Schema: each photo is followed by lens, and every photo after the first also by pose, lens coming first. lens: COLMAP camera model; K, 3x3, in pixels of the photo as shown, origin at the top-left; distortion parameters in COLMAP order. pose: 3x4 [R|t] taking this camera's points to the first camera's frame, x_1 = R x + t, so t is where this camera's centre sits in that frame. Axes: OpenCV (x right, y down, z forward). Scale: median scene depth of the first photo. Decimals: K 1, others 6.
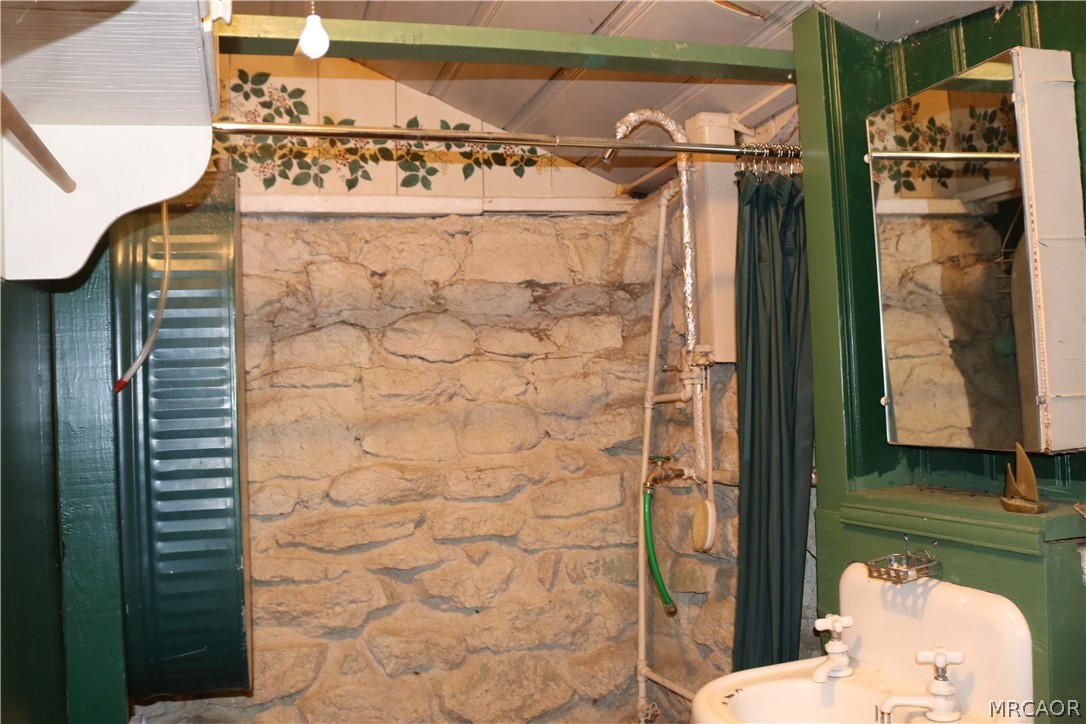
lens RADIAL K [[1080.0, 0, 543.9], [0, 1080.0, 361.5], [0, 0, 1]] dist [-0.092866, 0.000000]
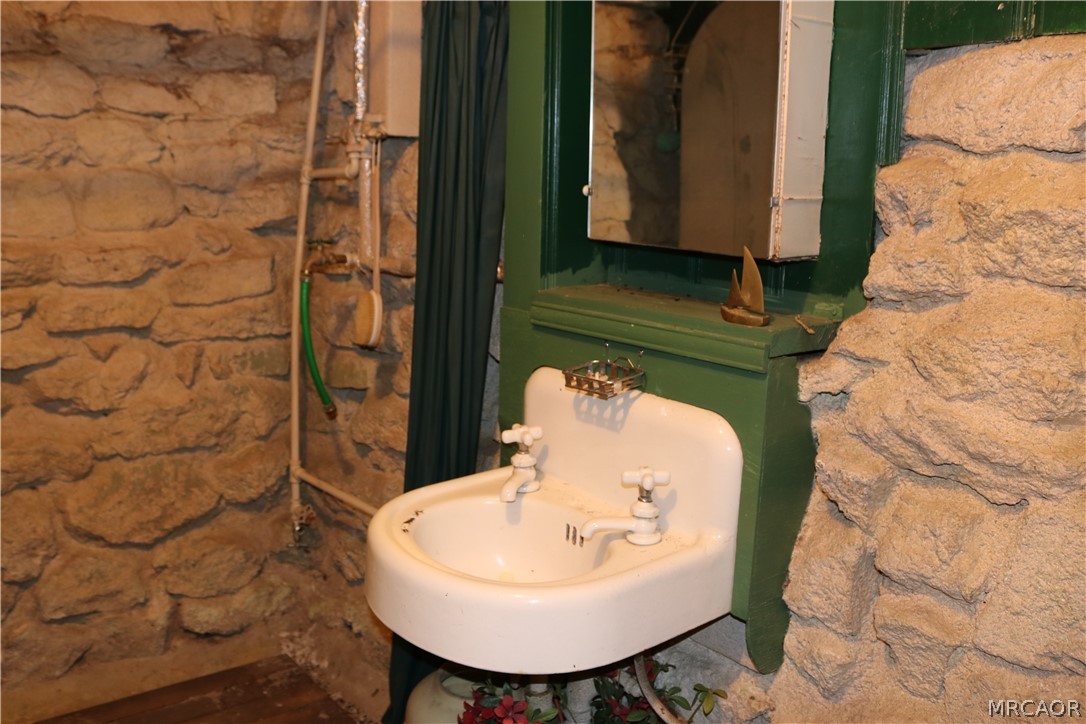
lens RADIAL K [[912.9, 0, 523.8], [0, 912.9, 360.2], [0, 0, 1]] dist [-0.152156, 0.117246]
pose [[0.932013, -0.014577, 0.362132, -0.005612], [-0.069019, 0.973766, 0.216833, 0.011649], [-0.355792, -0.227085, 0.906556, 0.241081]]
